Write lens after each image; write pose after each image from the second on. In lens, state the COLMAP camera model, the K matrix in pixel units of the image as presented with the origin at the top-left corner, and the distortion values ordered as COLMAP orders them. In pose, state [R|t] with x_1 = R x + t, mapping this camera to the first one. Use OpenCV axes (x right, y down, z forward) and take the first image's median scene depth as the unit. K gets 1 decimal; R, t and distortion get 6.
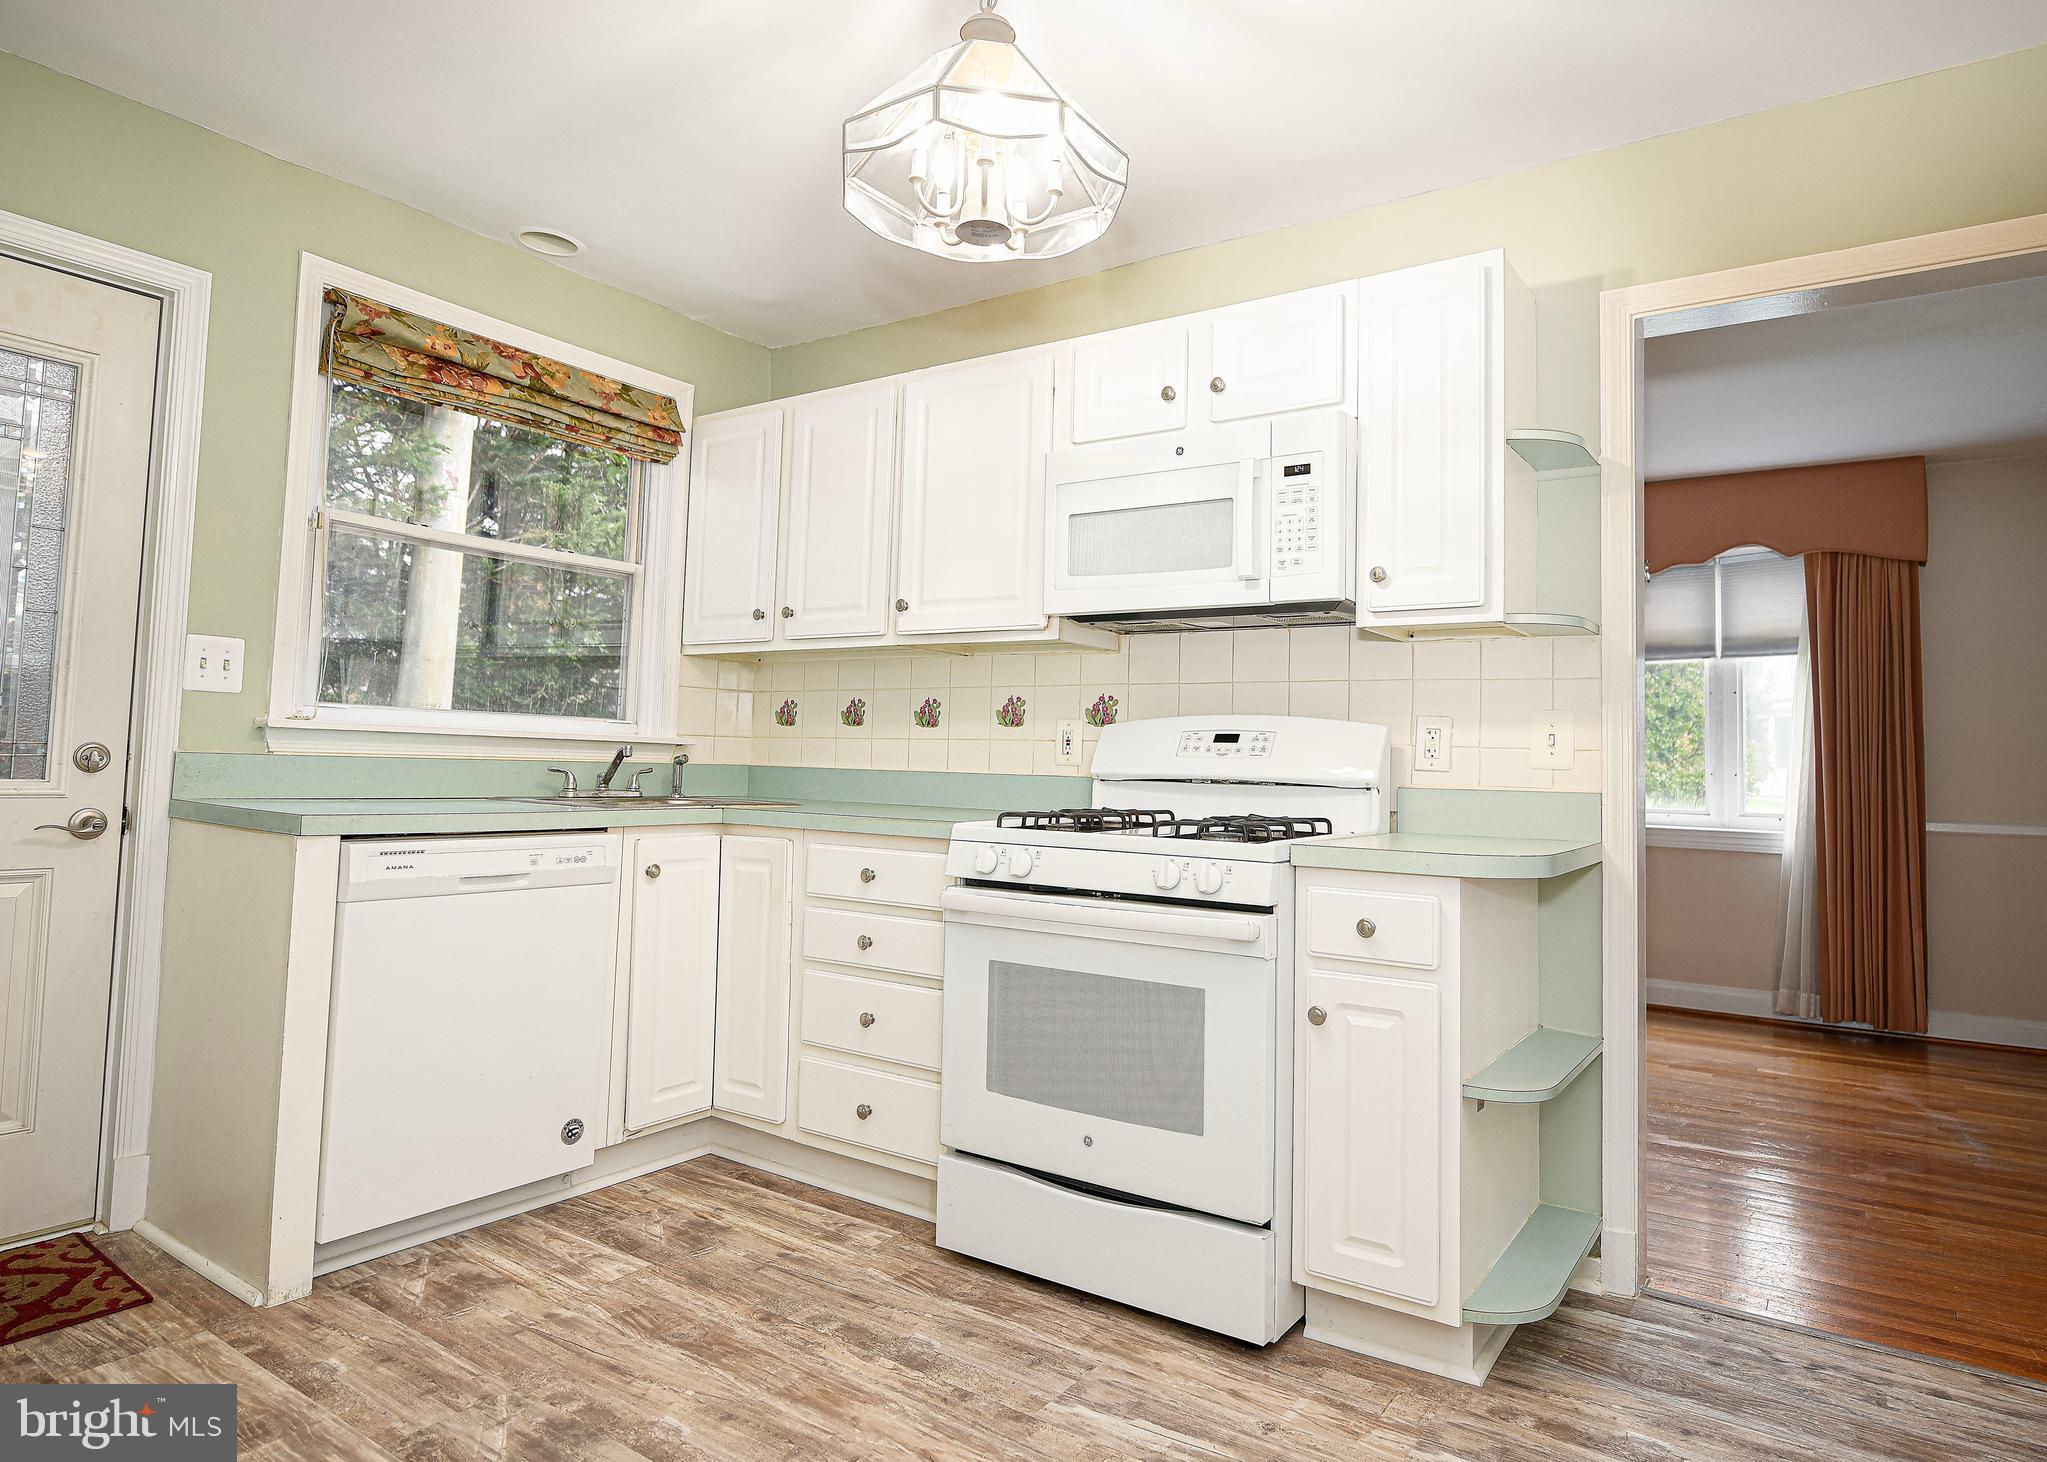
lens RADIAL K [[1168.0, 0, 1037.6], [0, 1168.0, 720.8], [0, 0, 1]] dist [-0.024265, -0.000188]
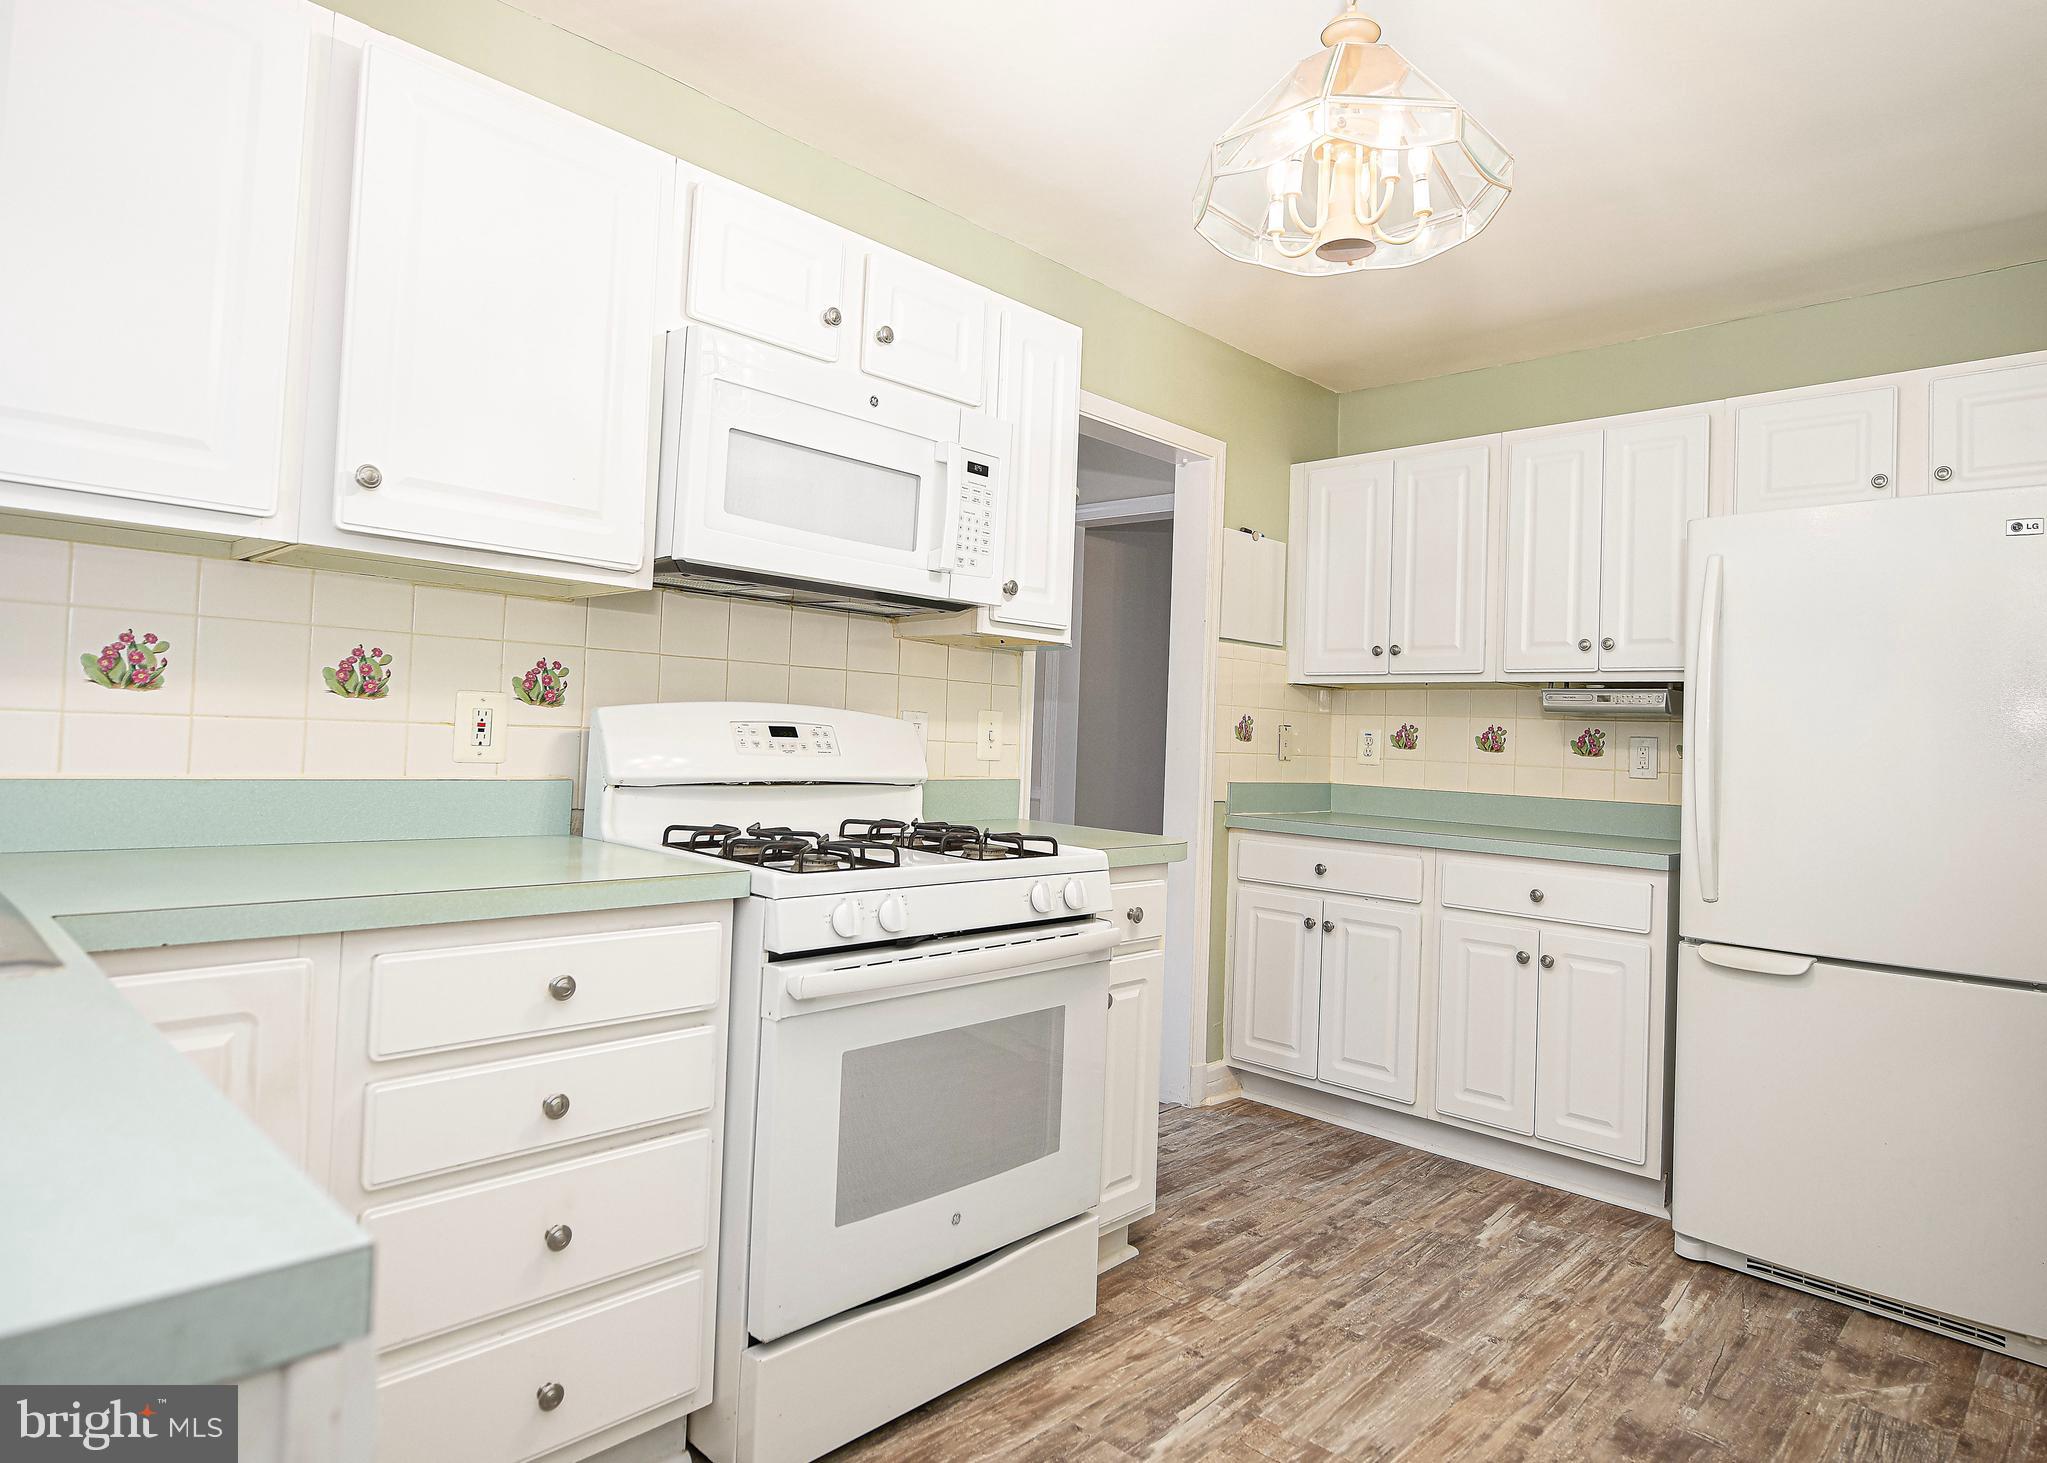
lens RADIAL K [[1168.0, 0, 1037.4], [0, 1168.0, 724.9], [0, 0, 1]] dist [-0.024265, -0.000188]
pose [[0.163157, -0.010180, 0.986548, -0.742036], [-0.070852, 0.997244, 0.022008, -0.025179], [-0.984053, -0.073489, 0.161986, 0.775373]]
